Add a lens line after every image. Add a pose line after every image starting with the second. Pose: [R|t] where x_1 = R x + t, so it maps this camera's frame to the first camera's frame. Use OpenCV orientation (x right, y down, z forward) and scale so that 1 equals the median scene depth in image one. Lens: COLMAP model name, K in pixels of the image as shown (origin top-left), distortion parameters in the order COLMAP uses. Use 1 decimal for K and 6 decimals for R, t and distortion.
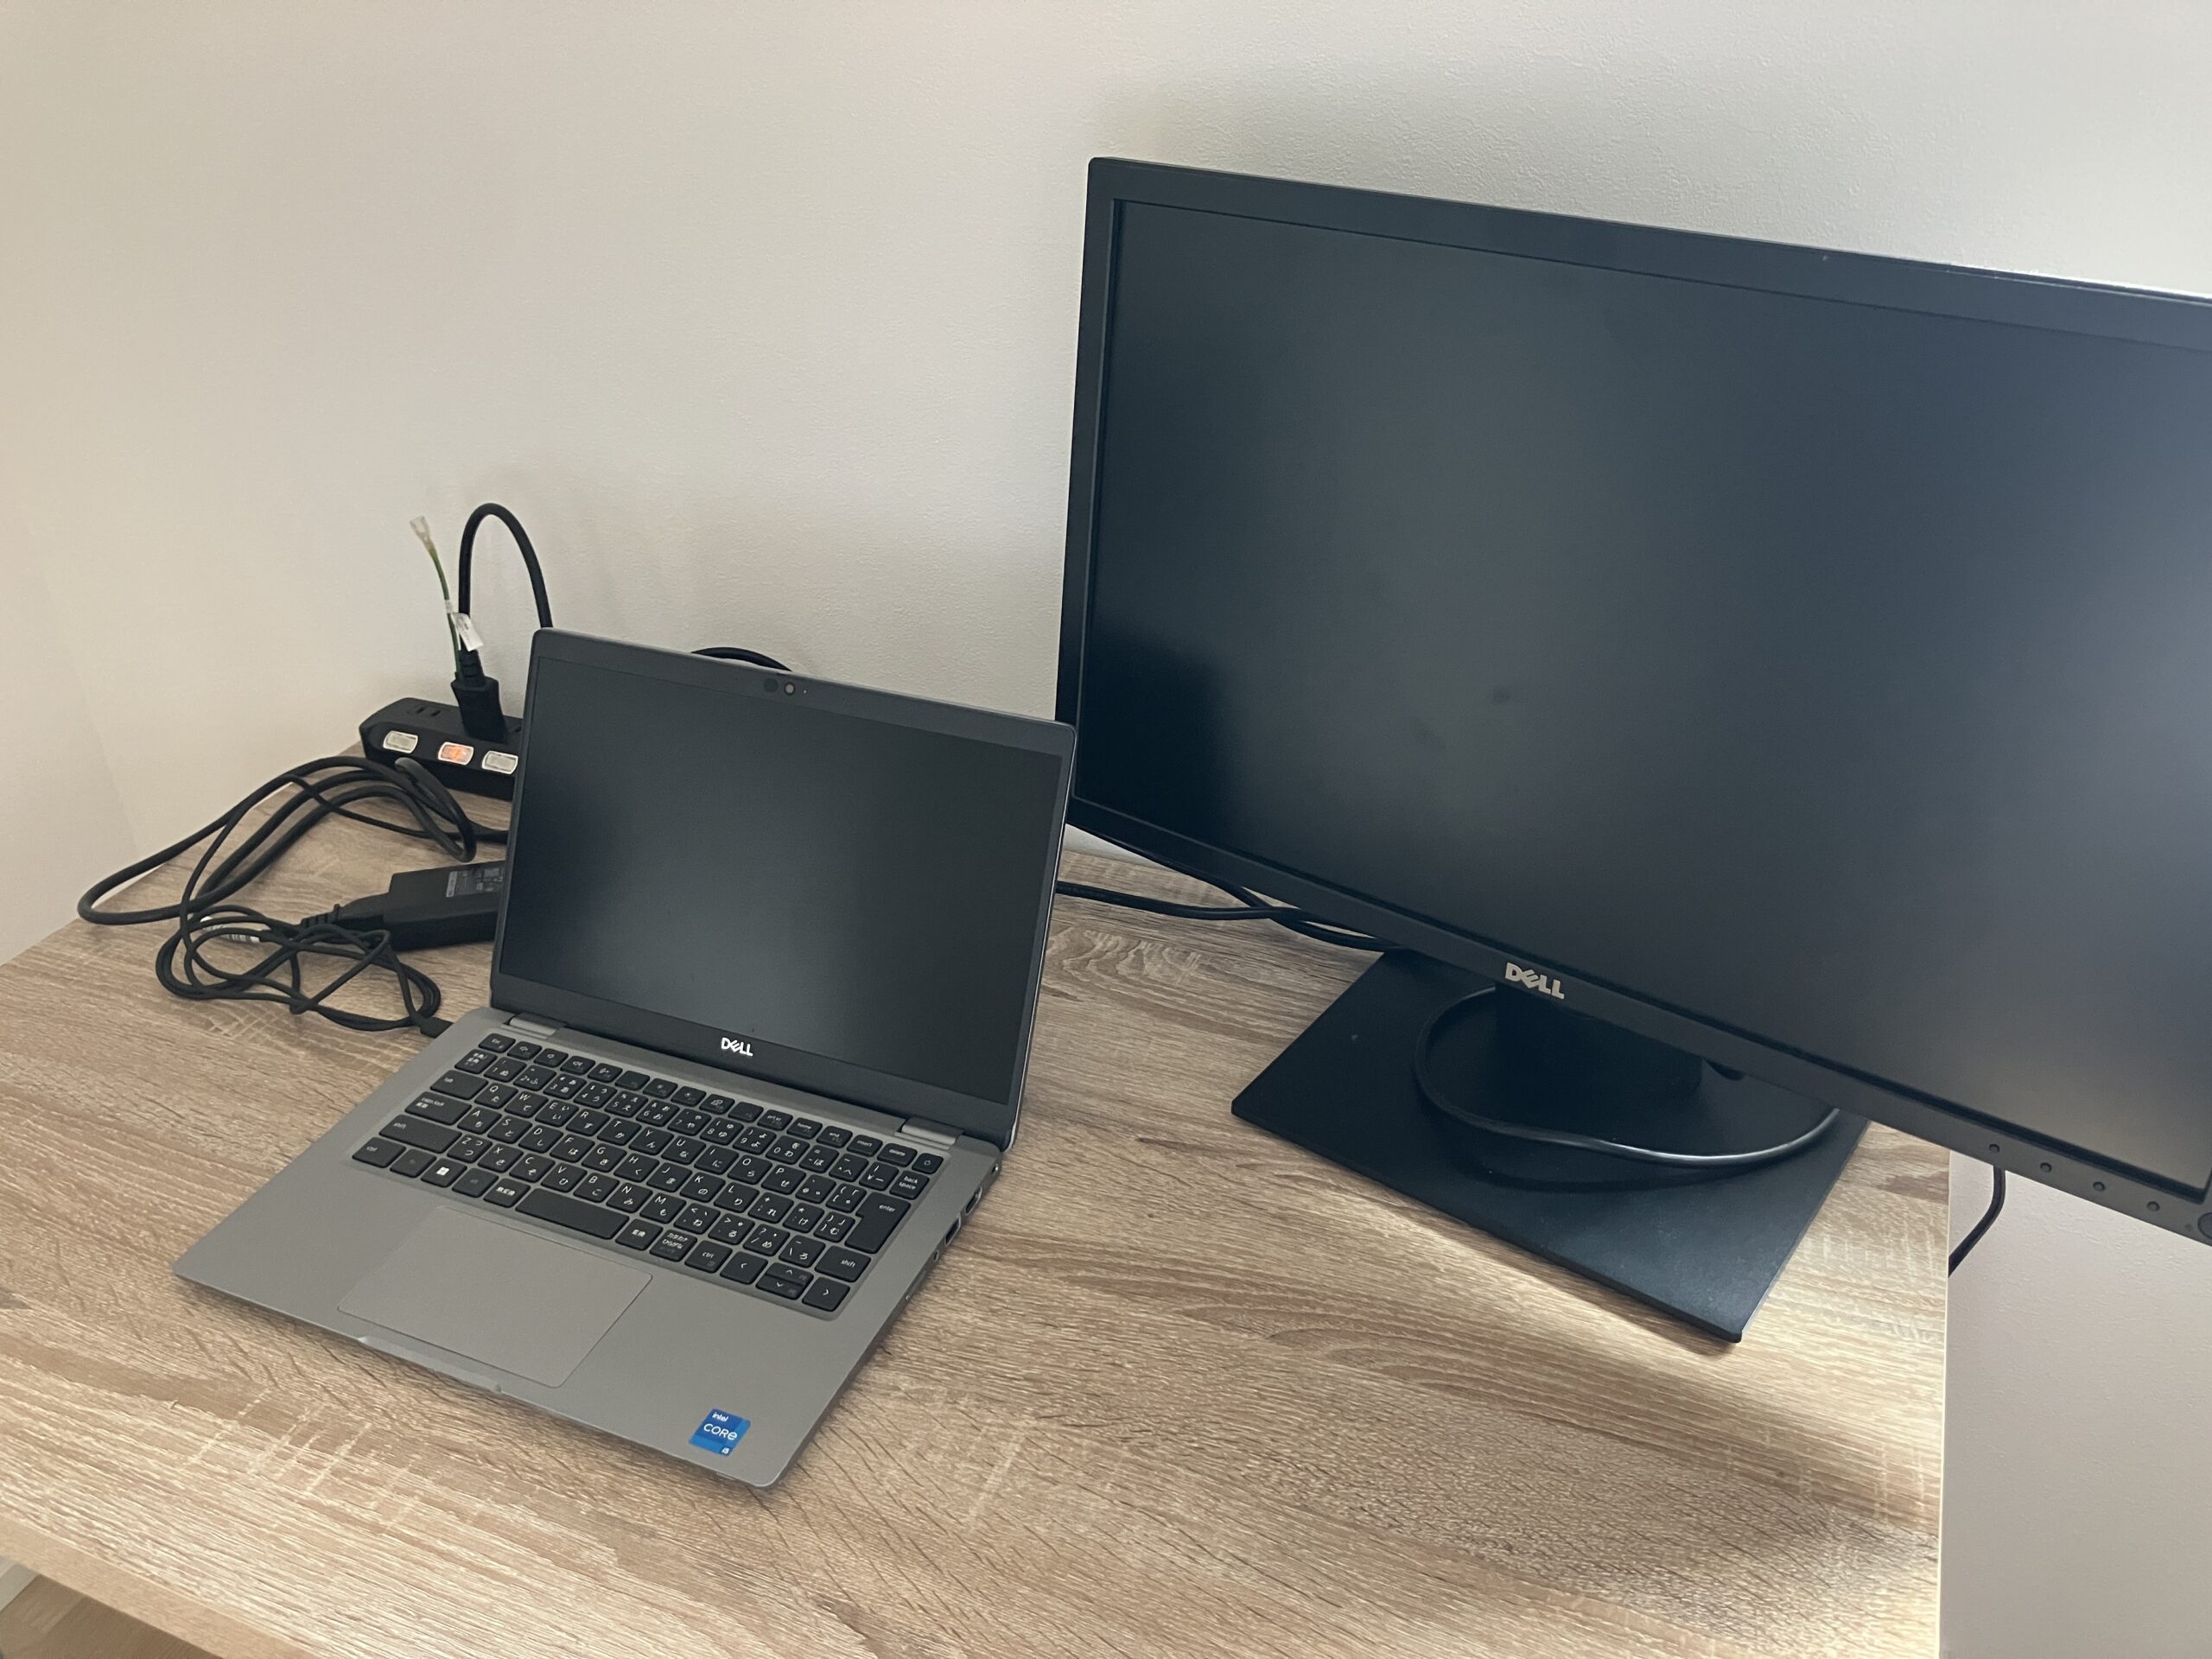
lens RADIAL K [[1813.1, 0, 1106.0], [0, 1813.1, 829.5], [0, 0, 1]] dist [0.001548, -0.005739]
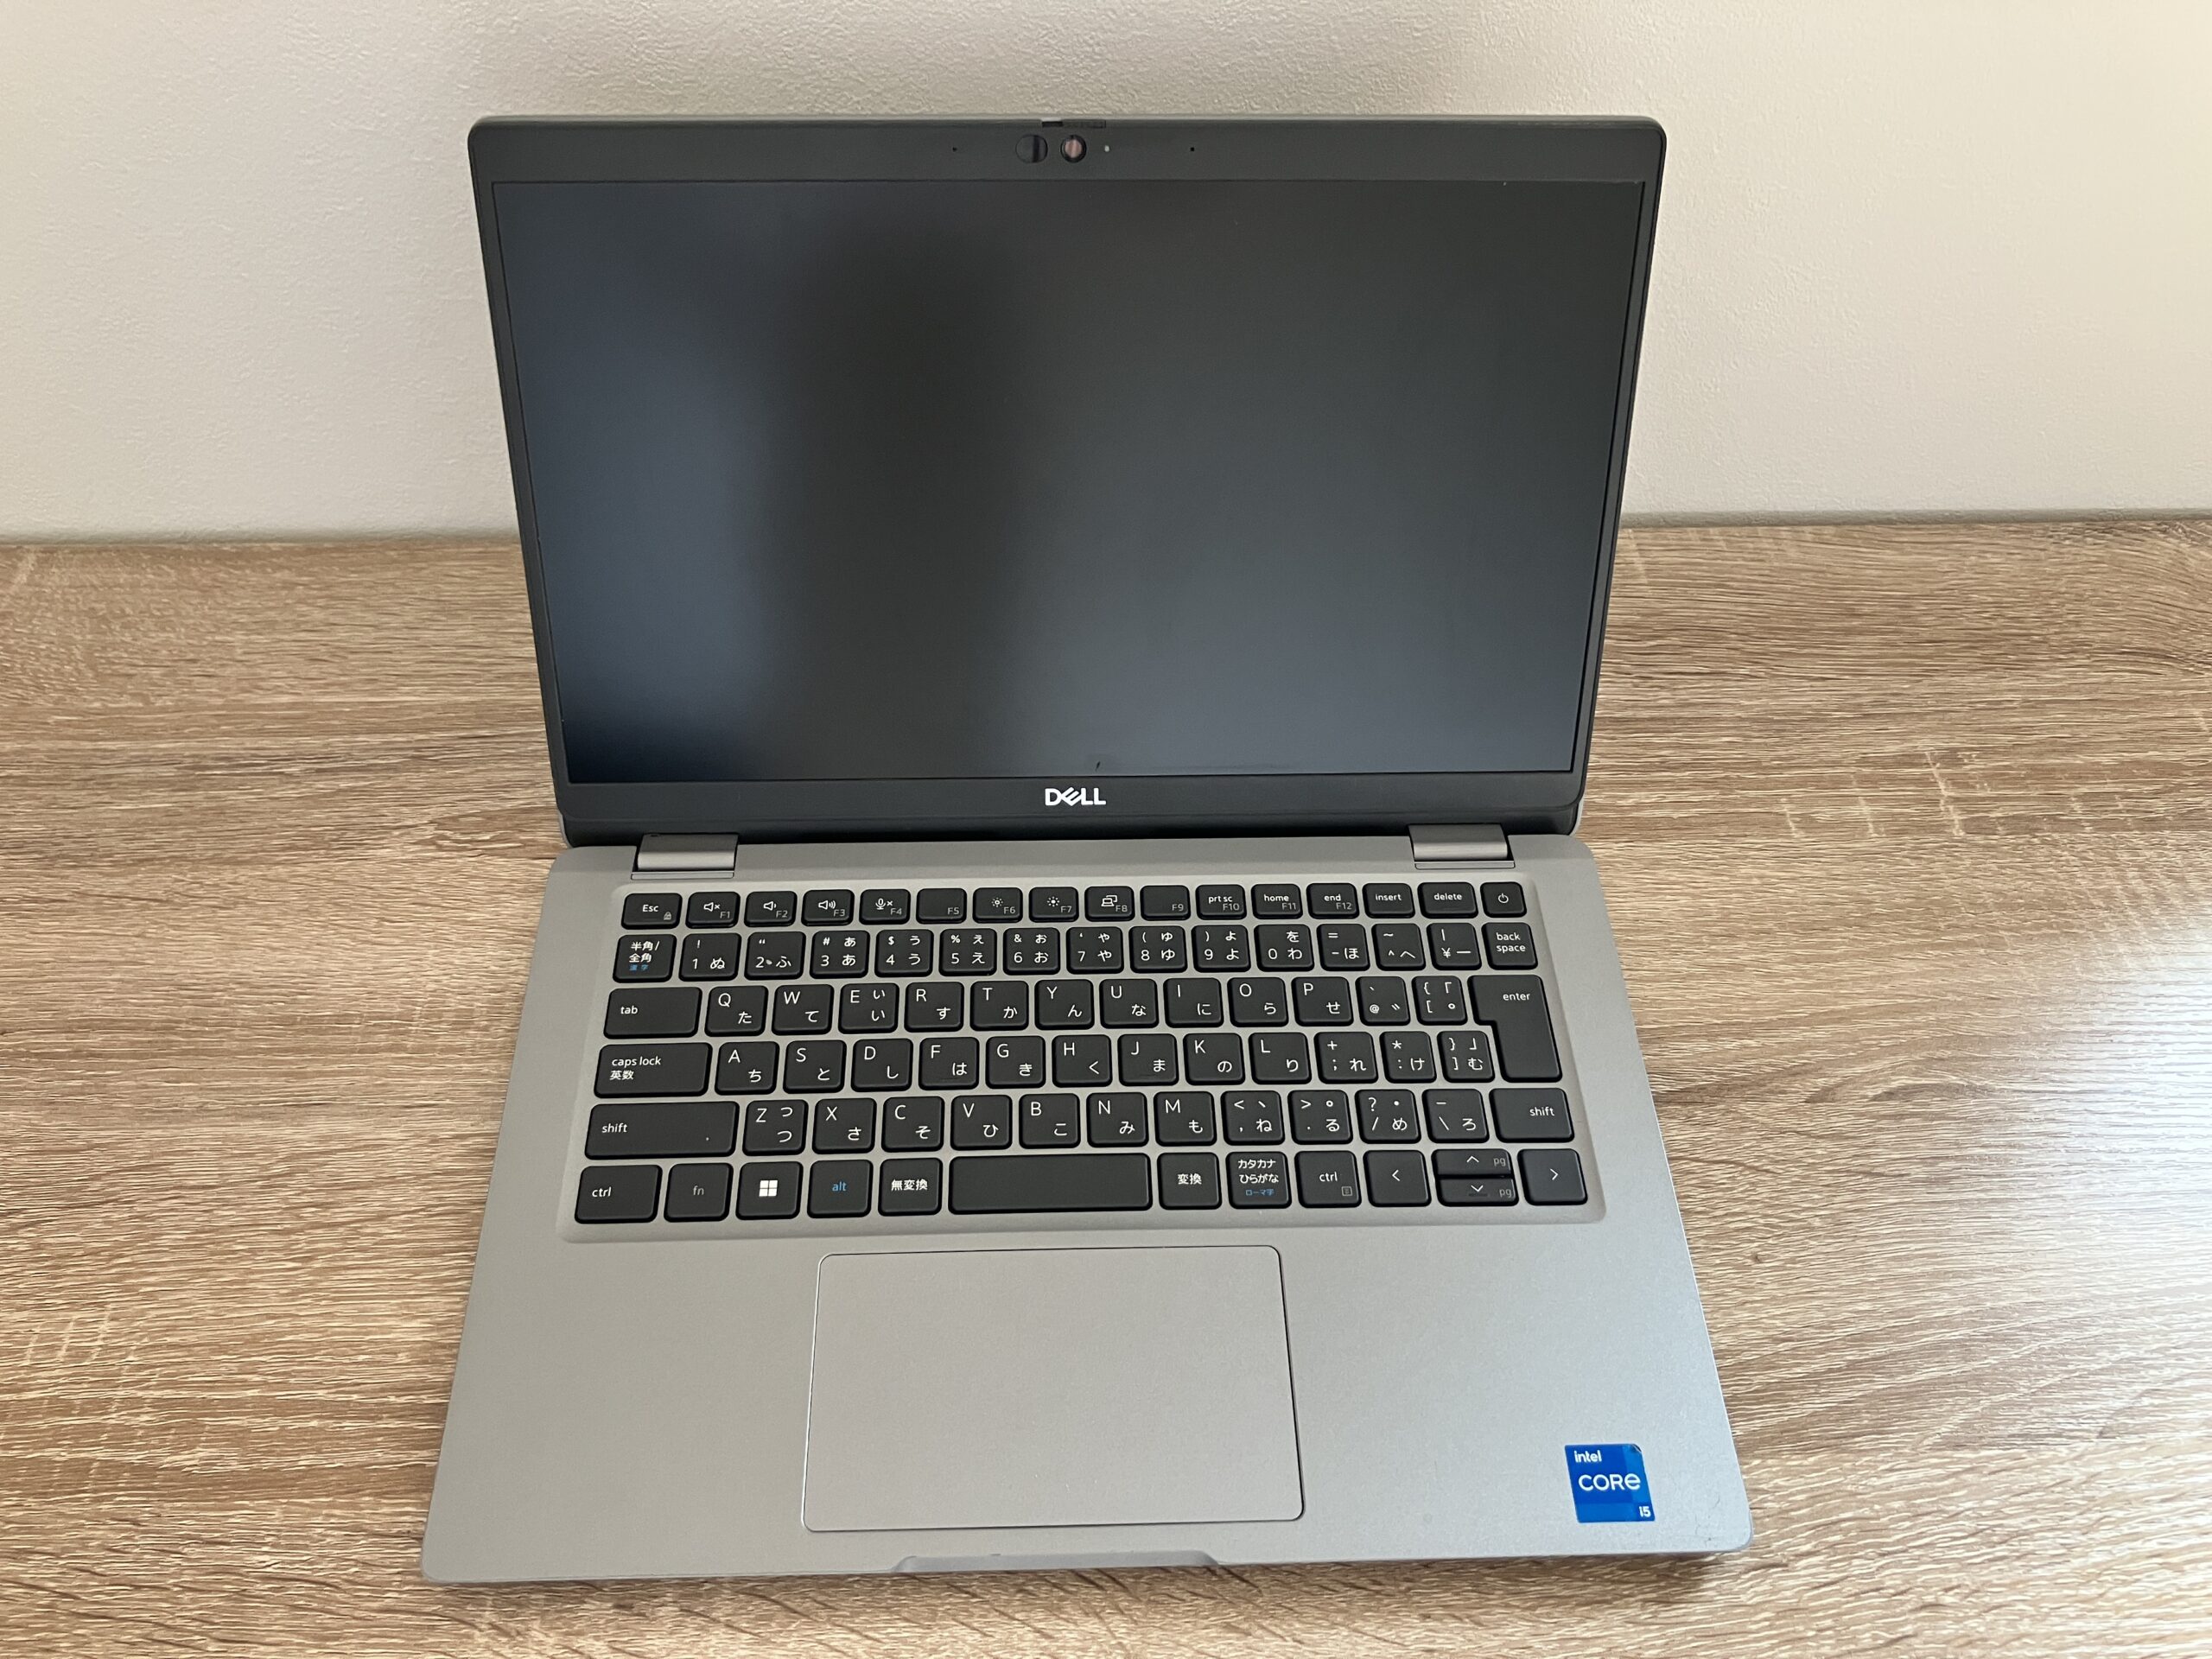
lens RADIAL K [[1813.1, 0, 1106.0], [0, 1813.1, 829.5], [0, 0, 1]] dist [0.001548, -0.005739]
pose [[0.907954, -0.301851, 0.290696, -0.392998], [0.179990, 0.907322, 0.379962, -0.100286], [-0.378447, -0.292665, 0.878137, 0.499419]]
